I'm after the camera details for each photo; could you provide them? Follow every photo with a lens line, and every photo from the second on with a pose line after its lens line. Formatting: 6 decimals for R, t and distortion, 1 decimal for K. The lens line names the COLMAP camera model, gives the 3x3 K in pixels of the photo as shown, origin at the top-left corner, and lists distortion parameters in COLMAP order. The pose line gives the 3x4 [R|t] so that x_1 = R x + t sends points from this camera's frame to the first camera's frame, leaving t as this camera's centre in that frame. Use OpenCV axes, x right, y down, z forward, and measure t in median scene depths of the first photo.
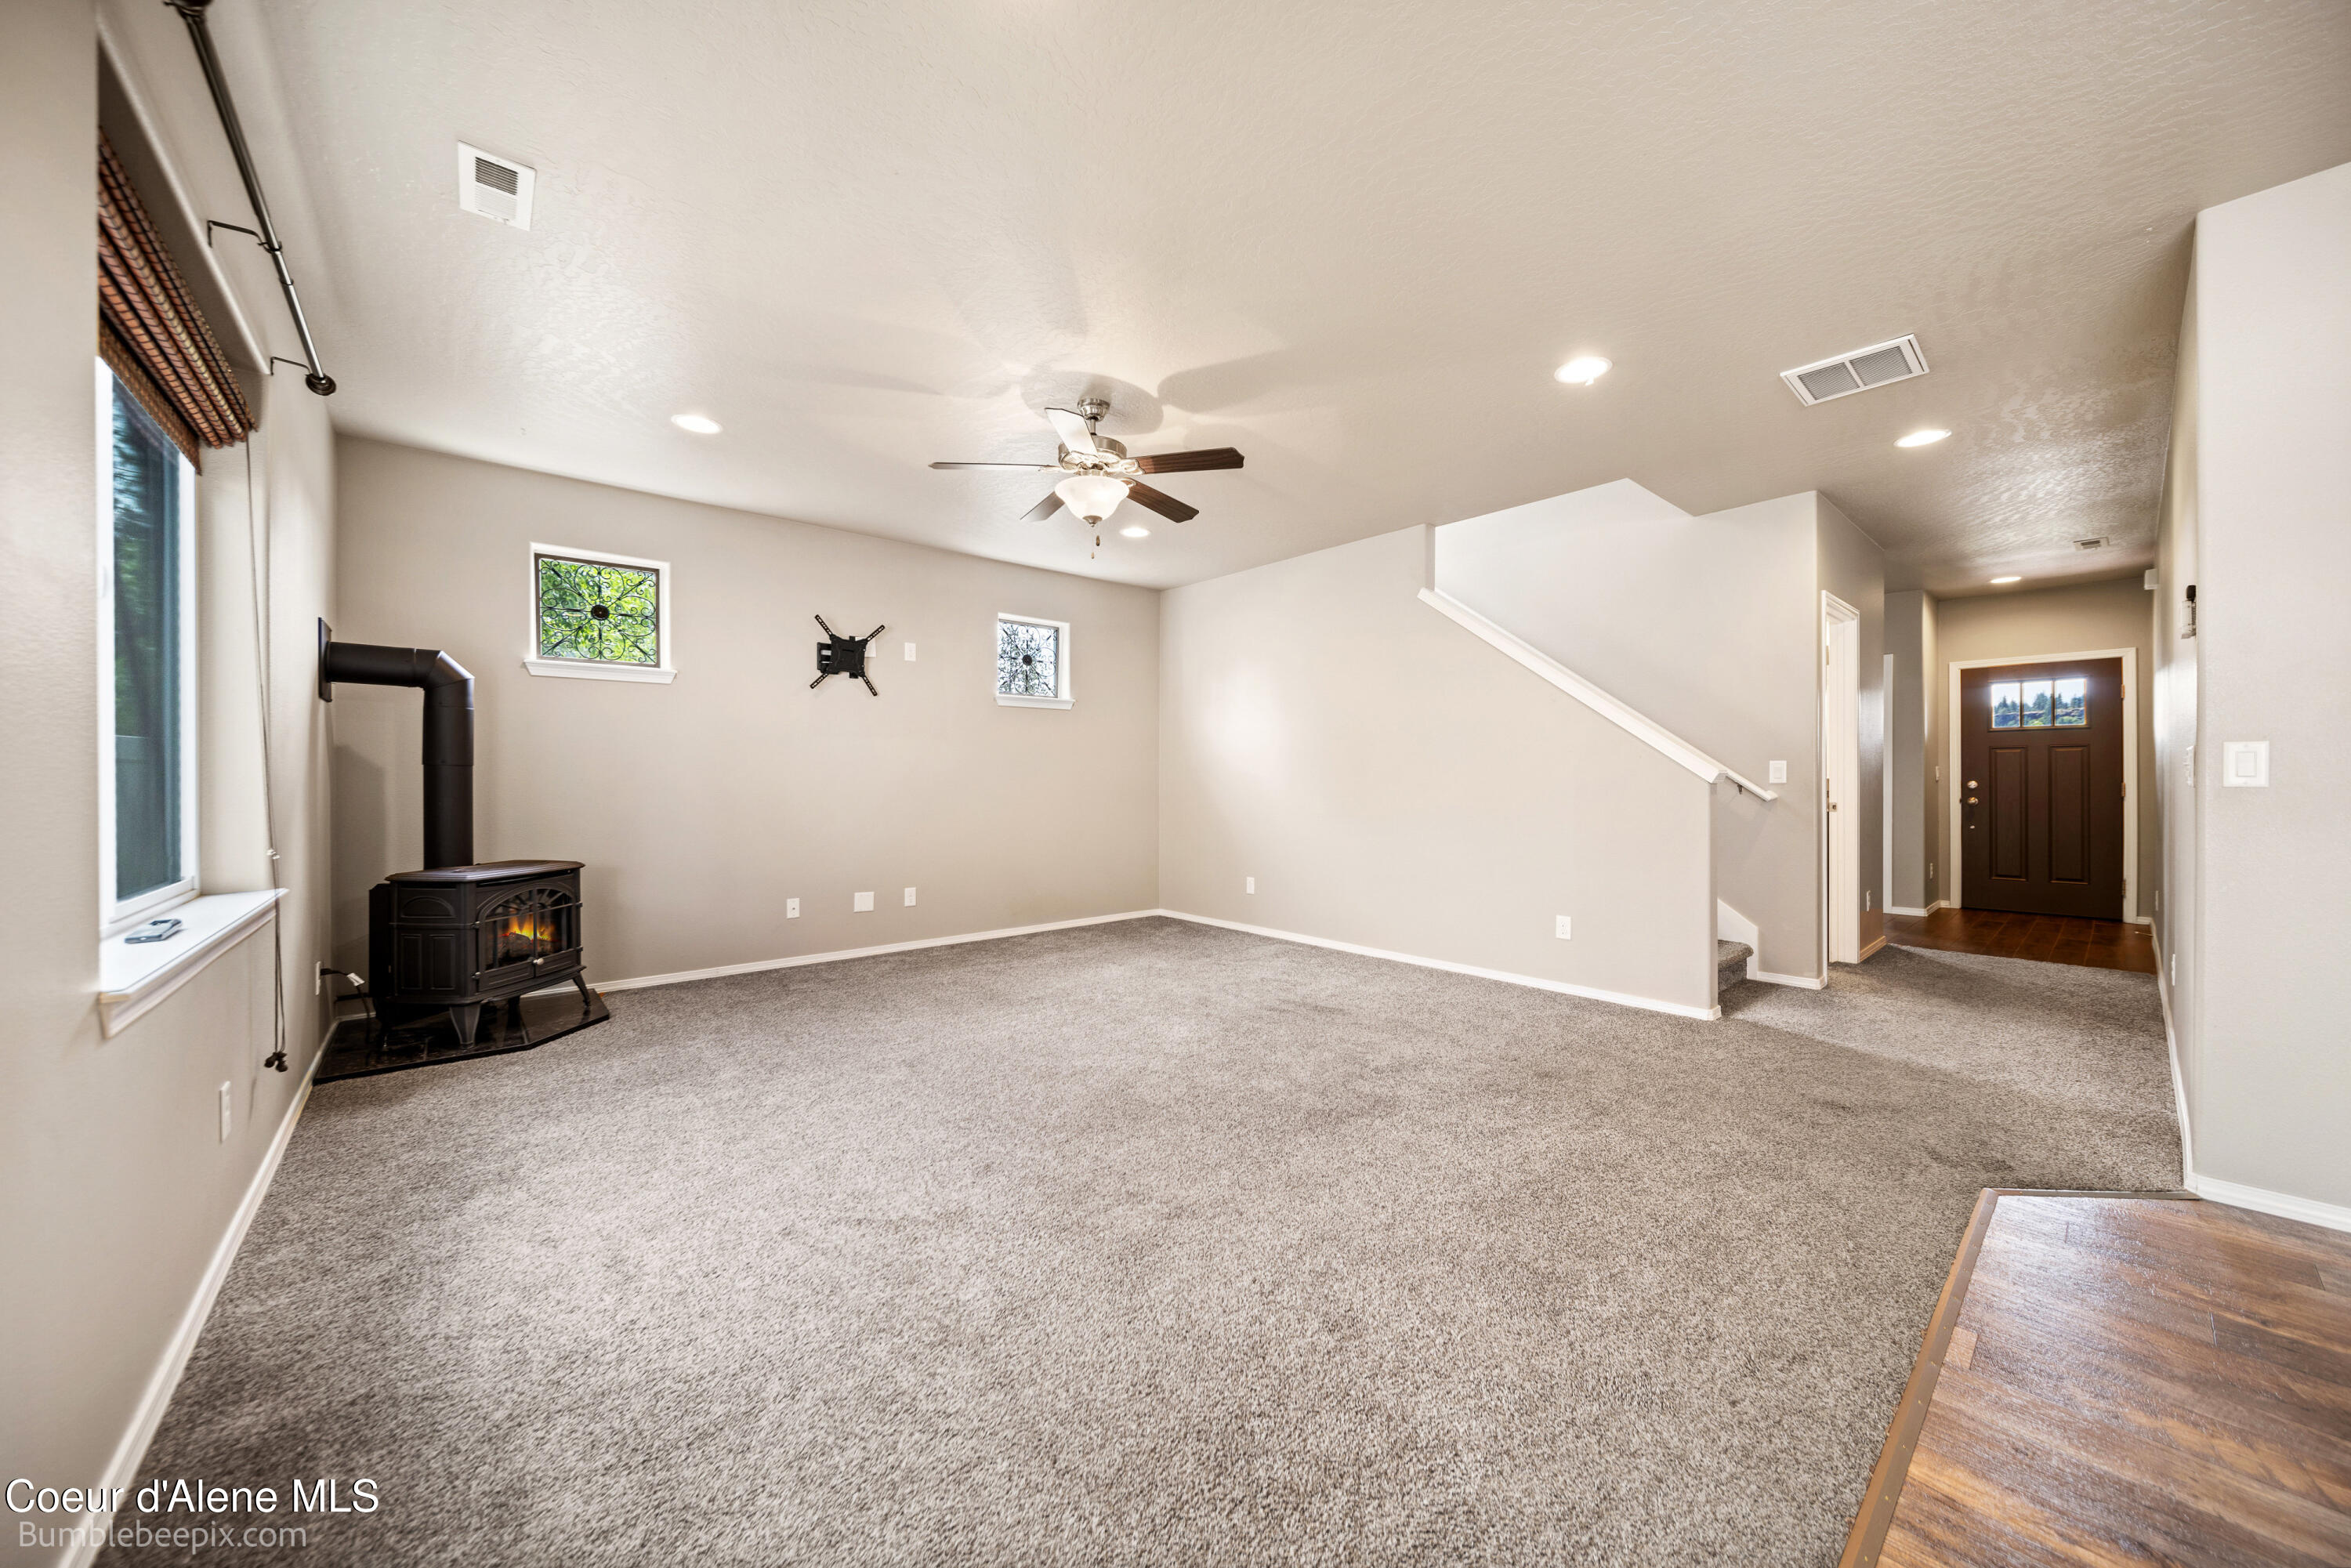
lens RADIAL K [[830.0, 0, 1171.3], [0, 830.0, 779.1], [0, 0, 1]] dist [0.001936, 0.000037]
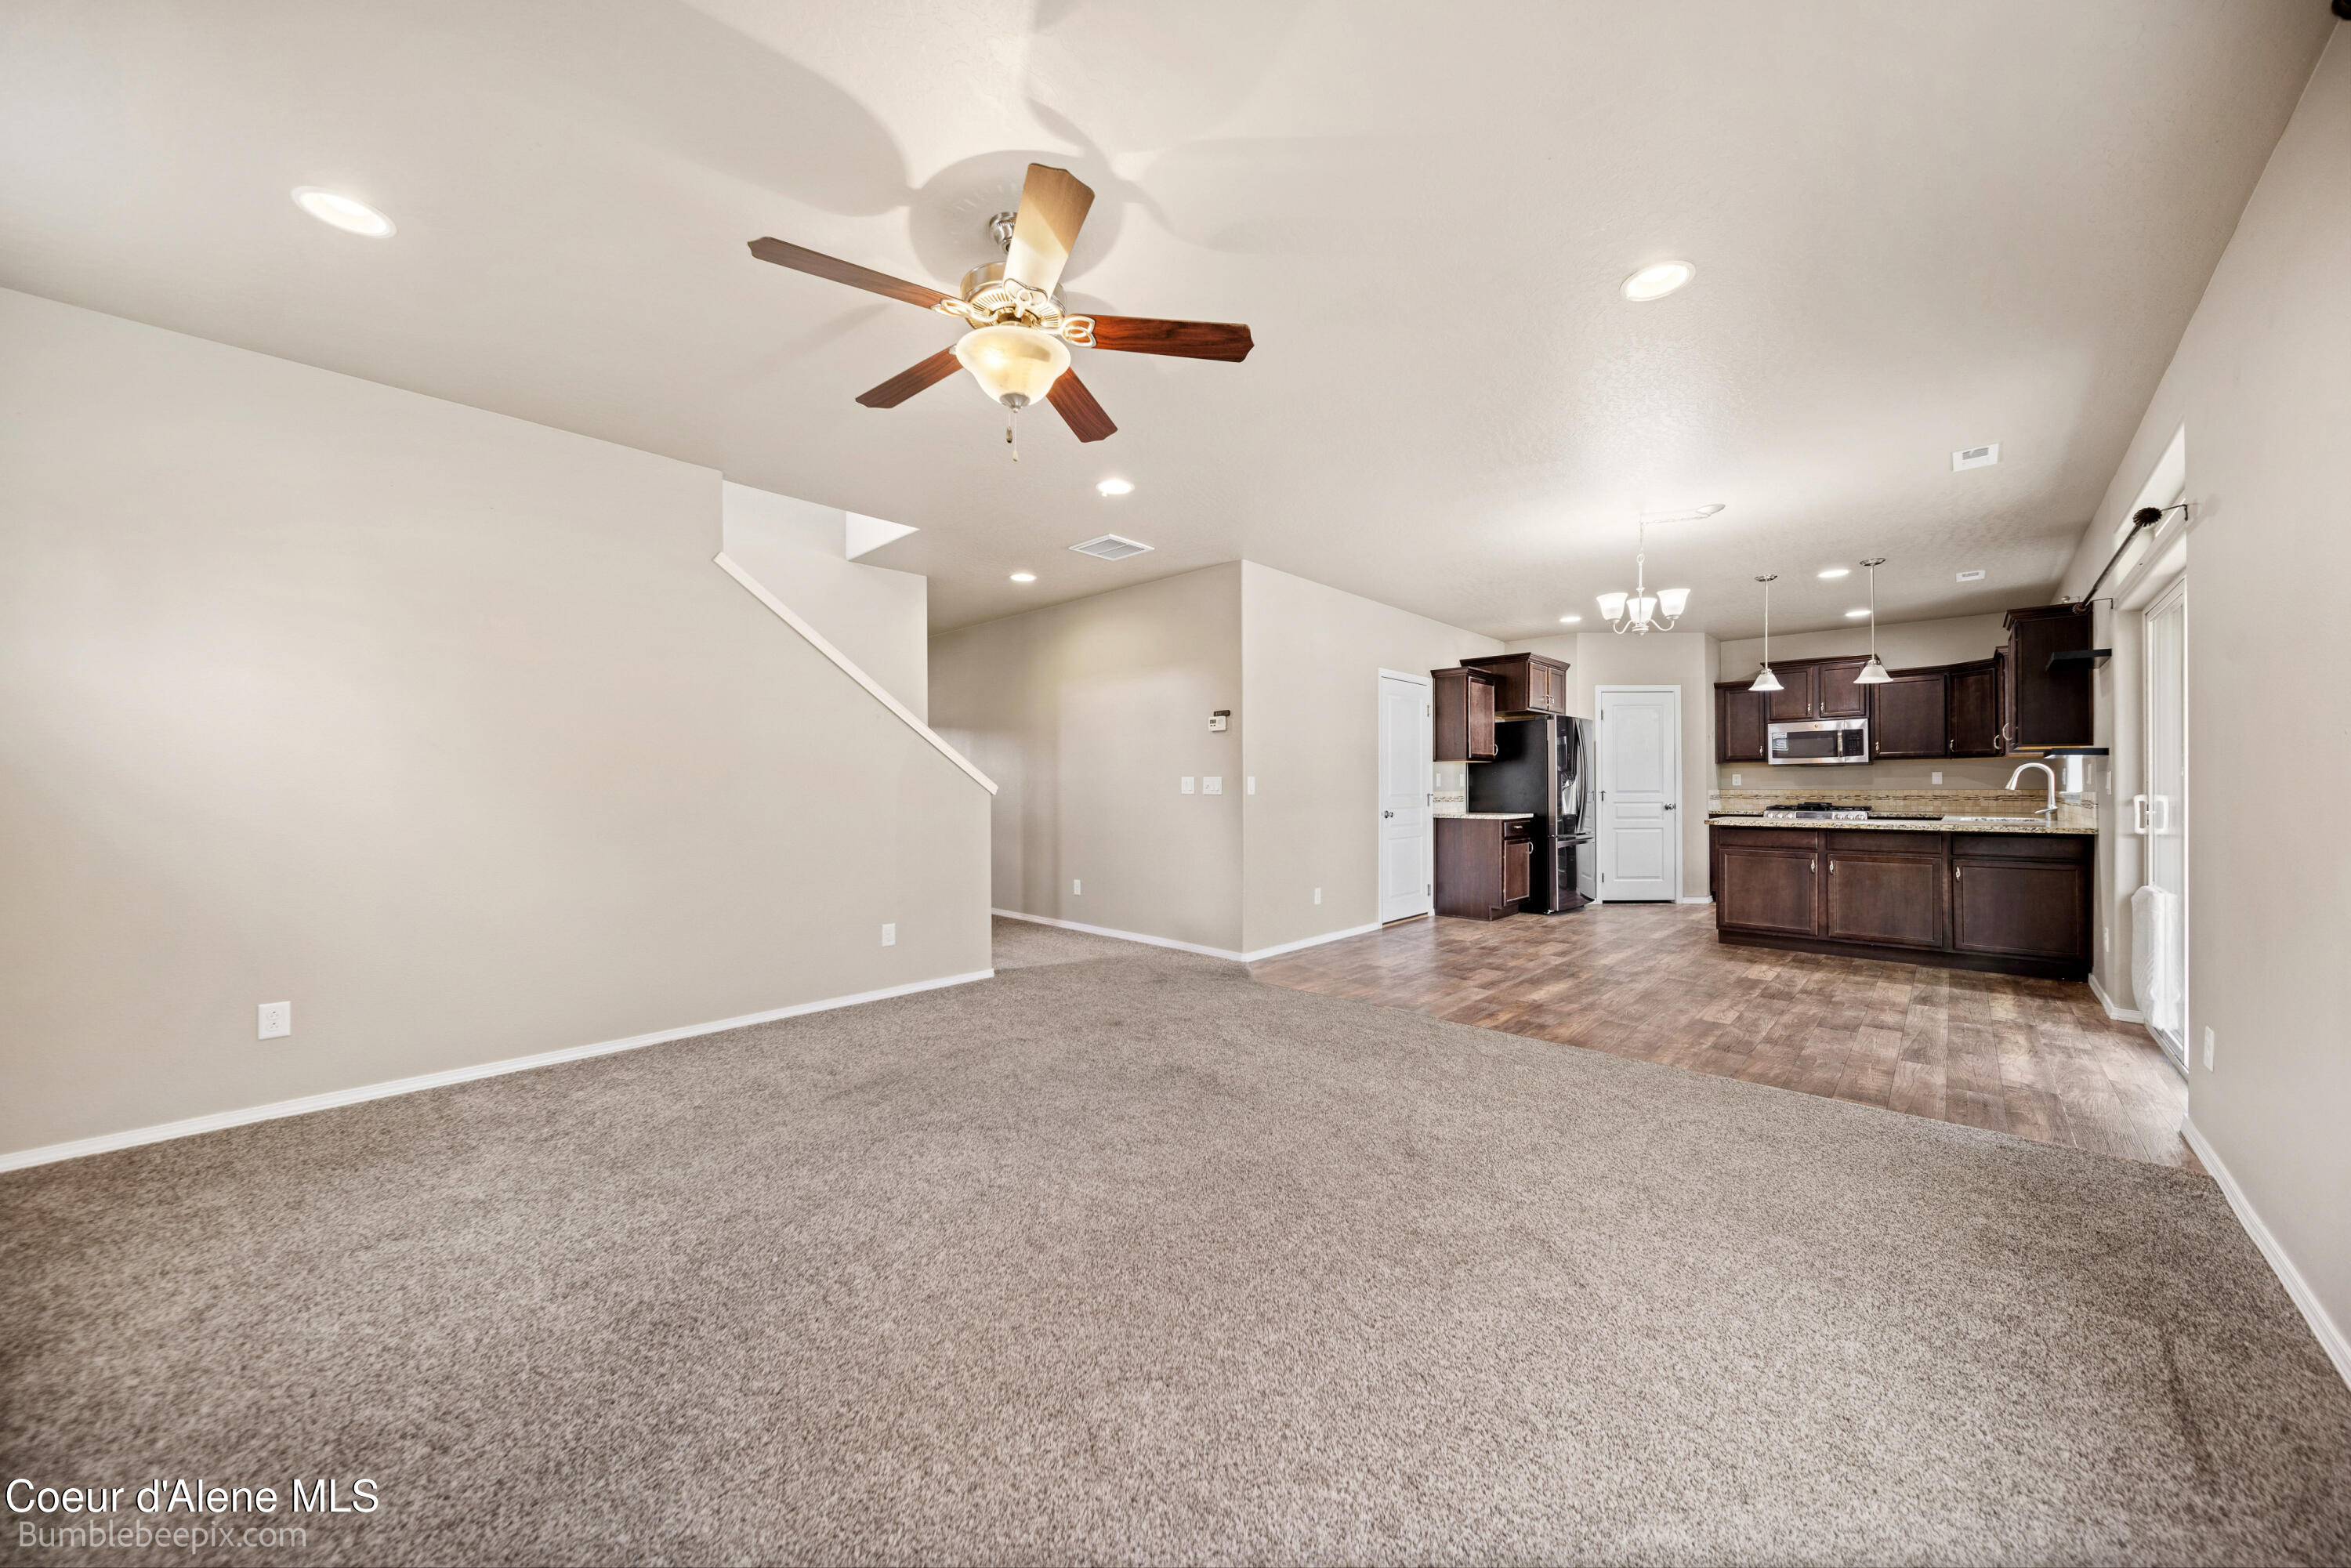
lens RADIAL K [[823.2, 0, 1175.5], [0, 823.2, 784.0], [0, 0, 1]] dist [-0.001551, -0.000078]
pose [[-0.097720, 0.003172, 0.995209, -0.594434], [-0.000160, 0.999995, -0.003203, -0.007584], [-0.995214, -0.000472, -0.097719, 0.739122]]
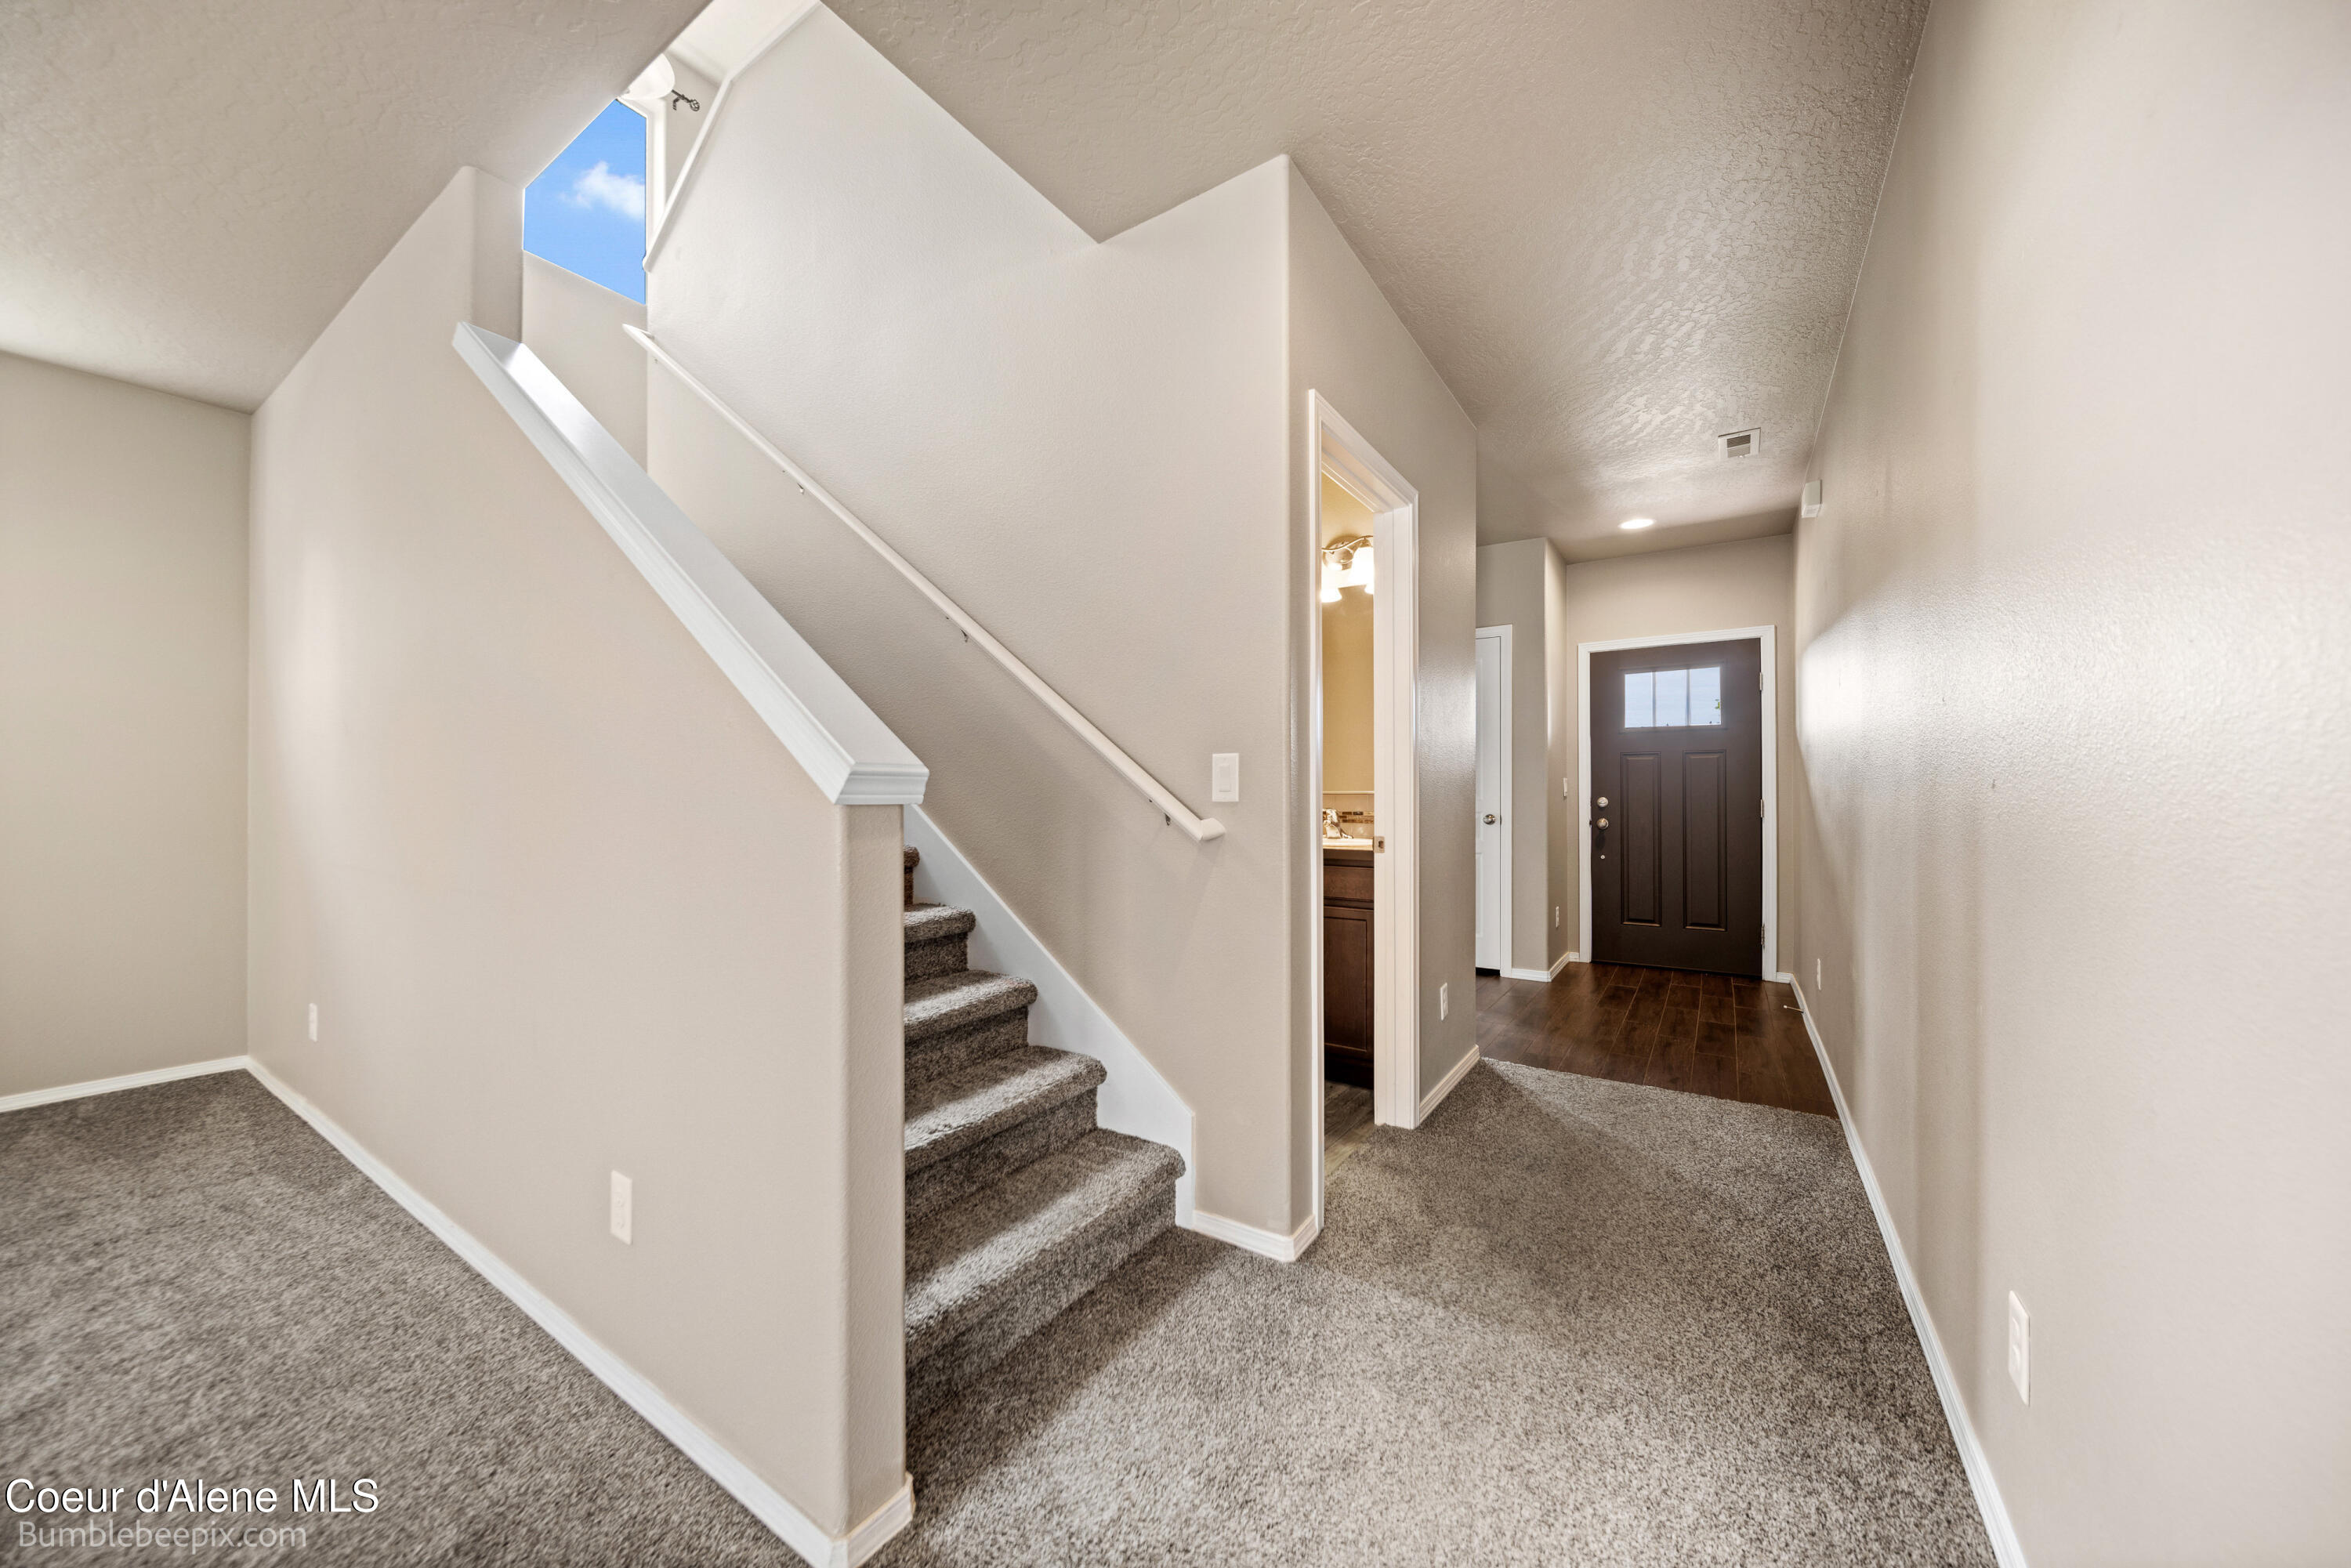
lens RADIAL K [[813.5, 0, 1175.5], [0, 813.5, 784.0], [0, 0, 1]] dist [0.009554, -0.000010]
pose [[0.965036, 0.005294, 0.262063, 0.617115], [-0.002884, 0.999950, -0.009581, -0.002488], [-0.262101, 0.008490, 0.965003, 0.602673]]
